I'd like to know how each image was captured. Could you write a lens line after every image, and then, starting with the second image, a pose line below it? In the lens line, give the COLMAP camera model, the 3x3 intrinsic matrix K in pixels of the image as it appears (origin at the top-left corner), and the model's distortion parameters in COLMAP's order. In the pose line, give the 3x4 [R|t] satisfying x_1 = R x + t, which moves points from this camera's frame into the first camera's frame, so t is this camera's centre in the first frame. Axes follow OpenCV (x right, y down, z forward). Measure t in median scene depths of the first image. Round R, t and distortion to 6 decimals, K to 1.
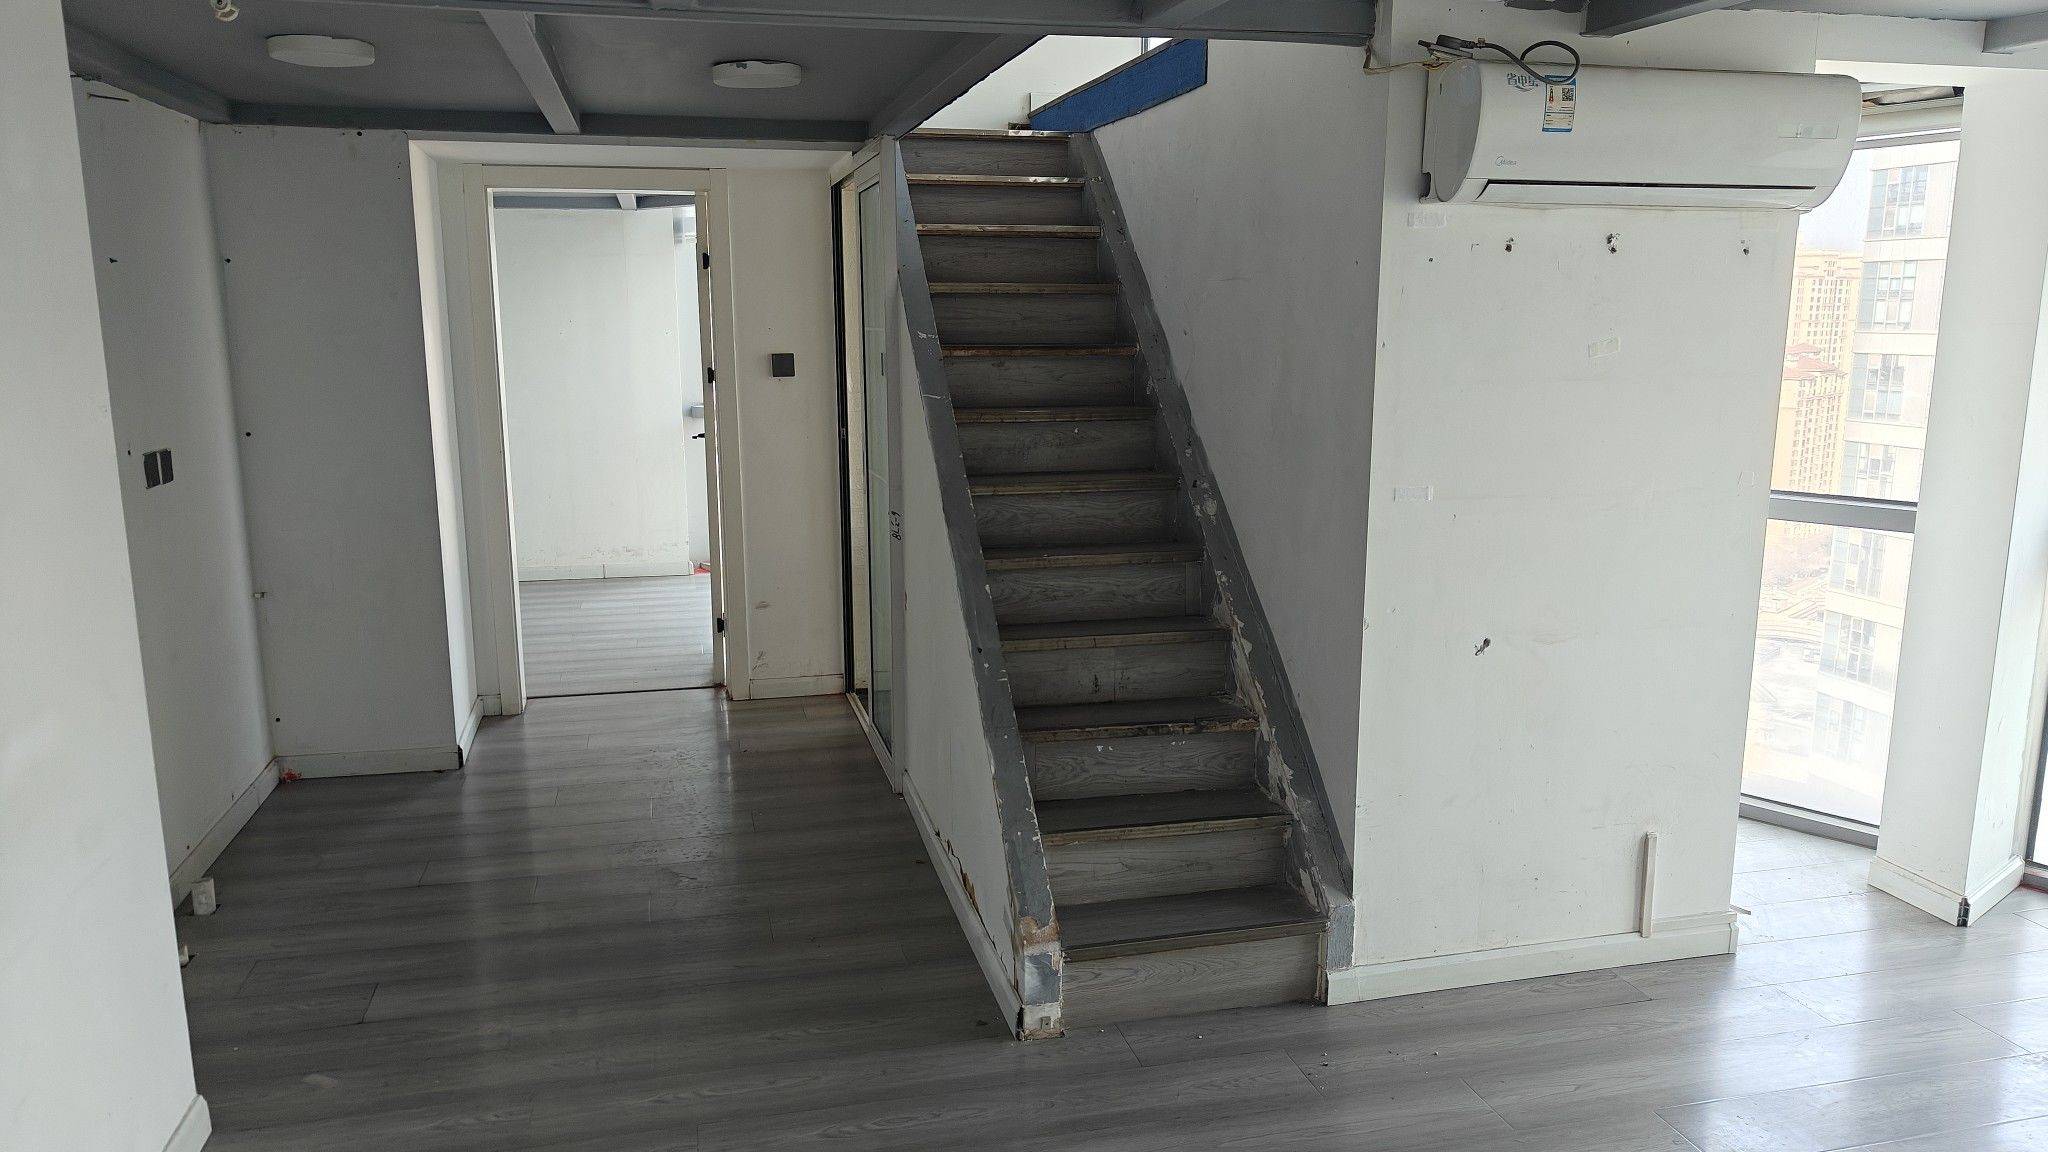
lens RADIAL K [[1411.0, 0, 1024.0], [0, 1411.0, 576.0], [0, 0, 1]] dist [0.004495, 0.006444]
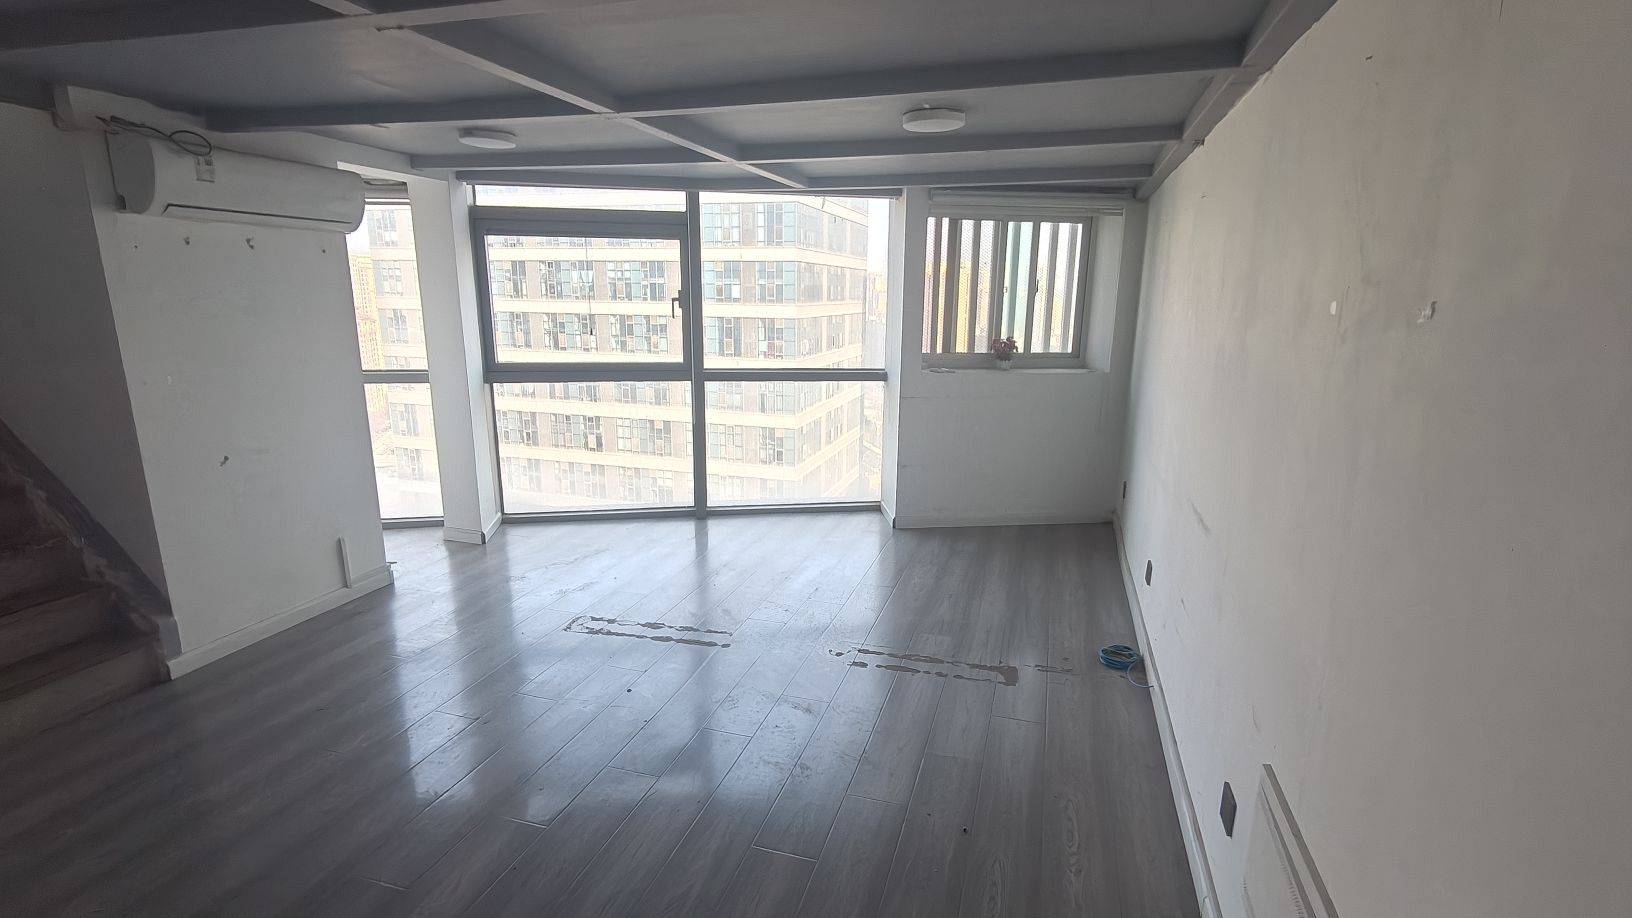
lens RADIAL K [[748.4, 0, 816.0], [0, 748.4, 459.0], [0, 0, 1]] dist [0.005054, 0.000244]
pose [[0.501361, -0.186452, 0.844910, -0.111748], [0.151222, 0.980358, 0.126609, 0.038296], [-0.851921, 0.064292, 0.519709, -0.163167]]
